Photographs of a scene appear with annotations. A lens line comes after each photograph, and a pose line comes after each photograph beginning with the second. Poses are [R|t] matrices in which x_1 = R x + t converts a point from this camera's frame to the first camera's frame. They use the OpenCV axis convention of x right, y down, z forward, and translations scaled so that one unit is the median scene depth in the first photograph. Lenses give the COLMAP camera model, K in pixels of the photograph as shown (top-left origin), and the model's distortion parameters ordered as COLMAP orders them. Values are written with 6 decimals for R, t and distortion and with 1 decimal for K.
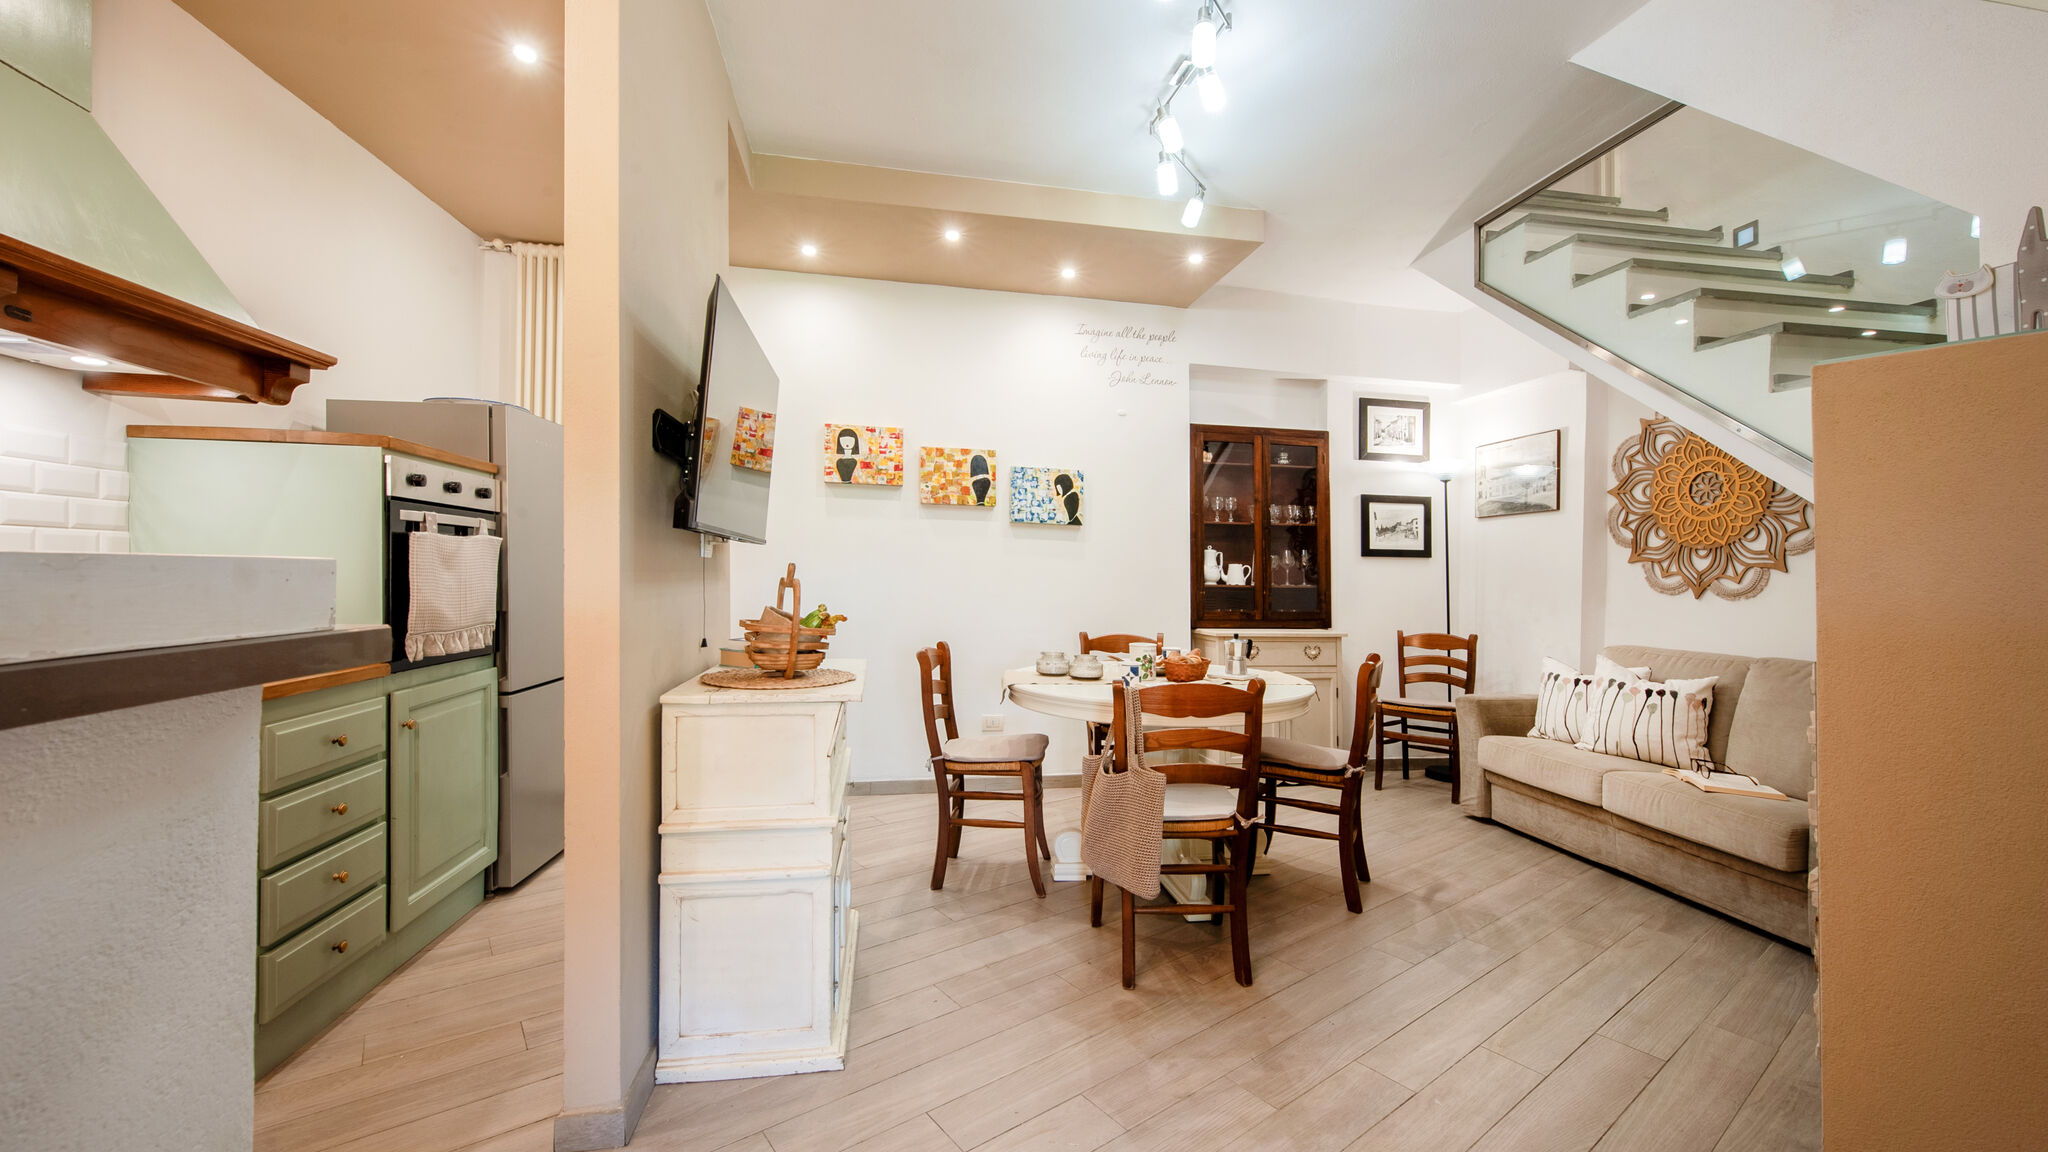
lens RADIAL K [[802.9, 0, 1005.8], [0, 802.9, 564.8], [0, 0, 1]] dist [-0.024137, -0.001220]
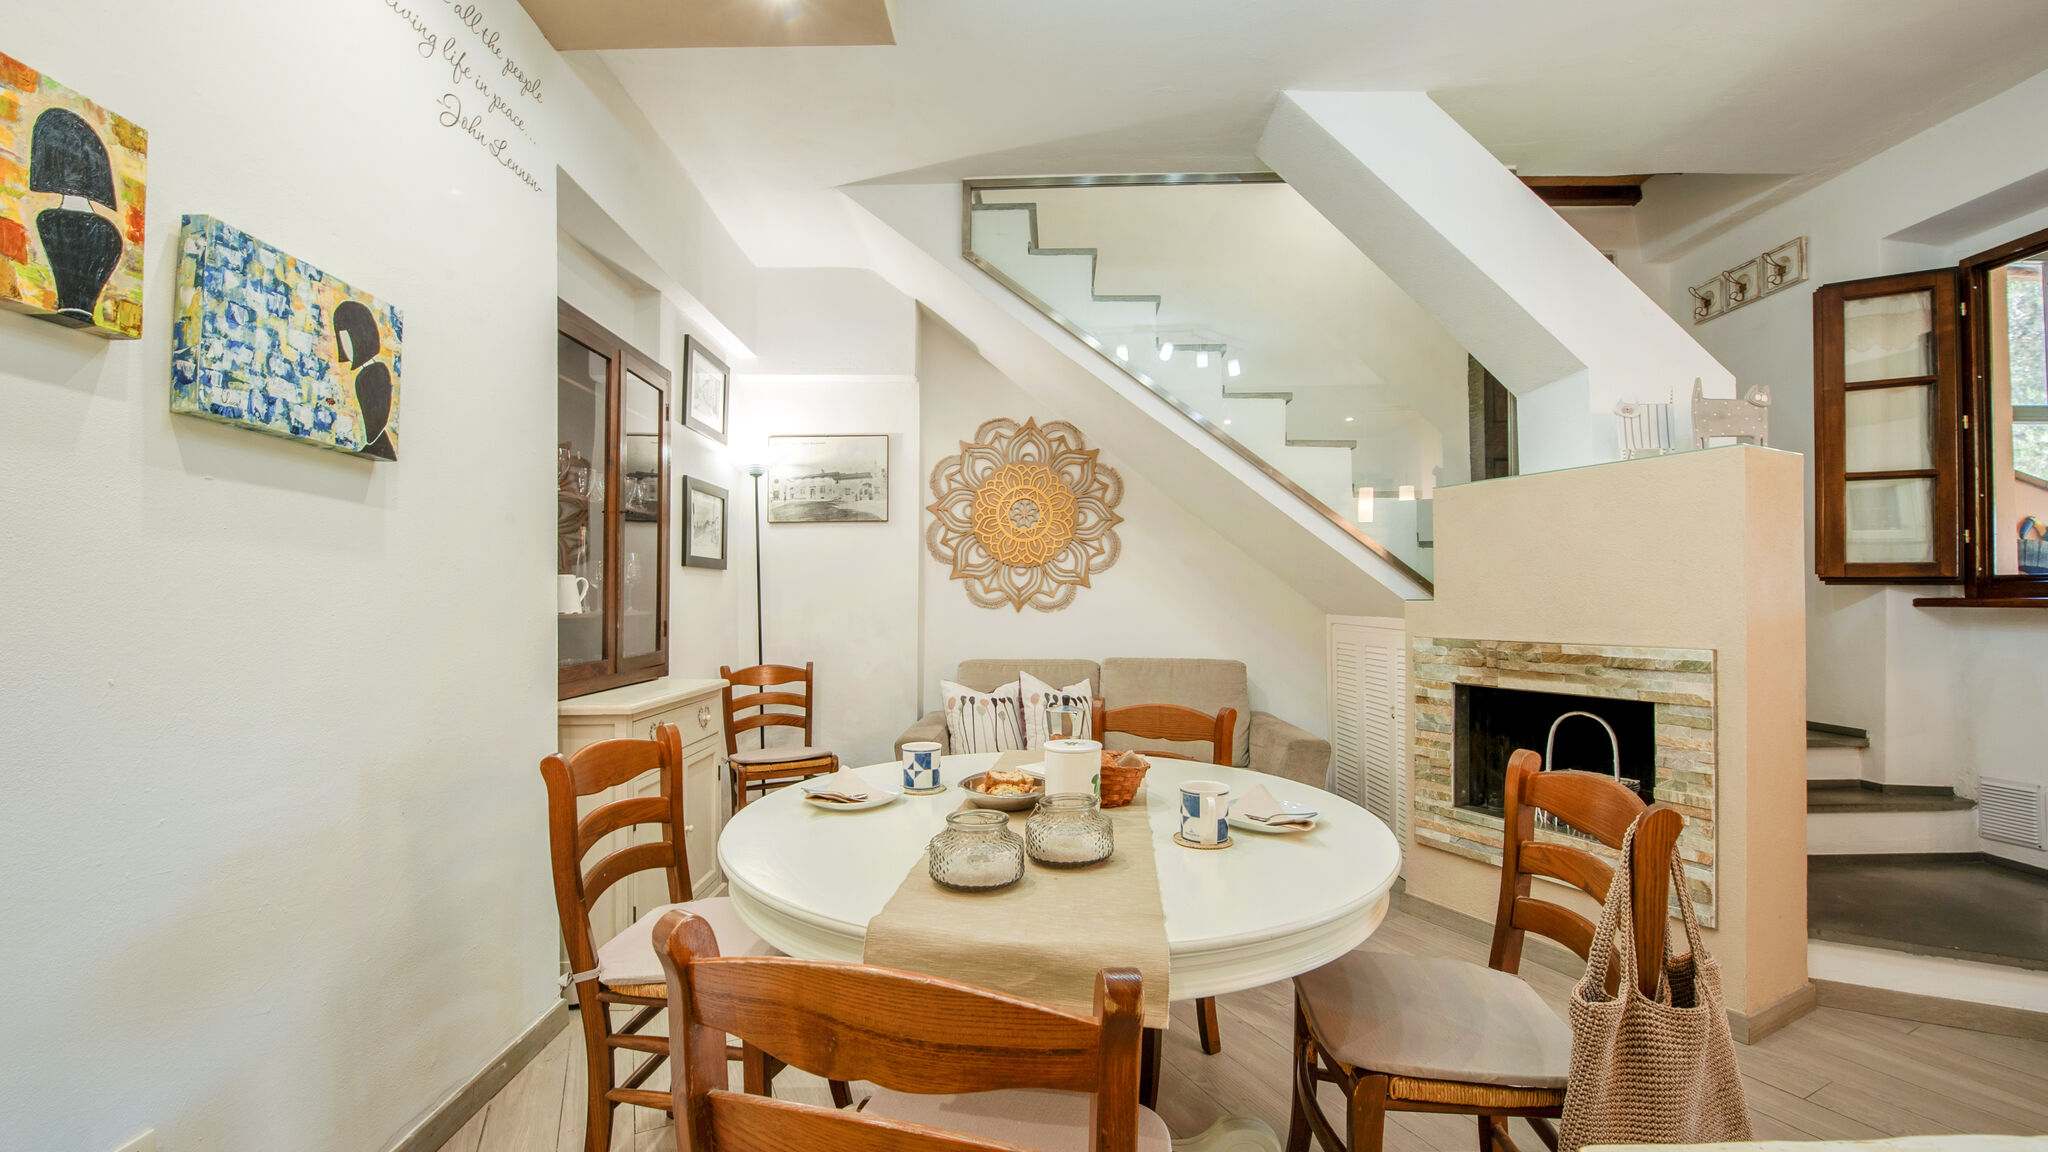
lens RADIAL K [[802.9, 0, 1018.2], [0, 802.9, 582.2], [0, 0, 1]] dist [-0.024137, -0.001220]
pose [[0.184102, 0.004849, 0.982895, -0.208372], [-0.010236, 0.999943, -0.003016, 0.004033], [-0.982854, -0.009506, 0.184141, 0.671284]]
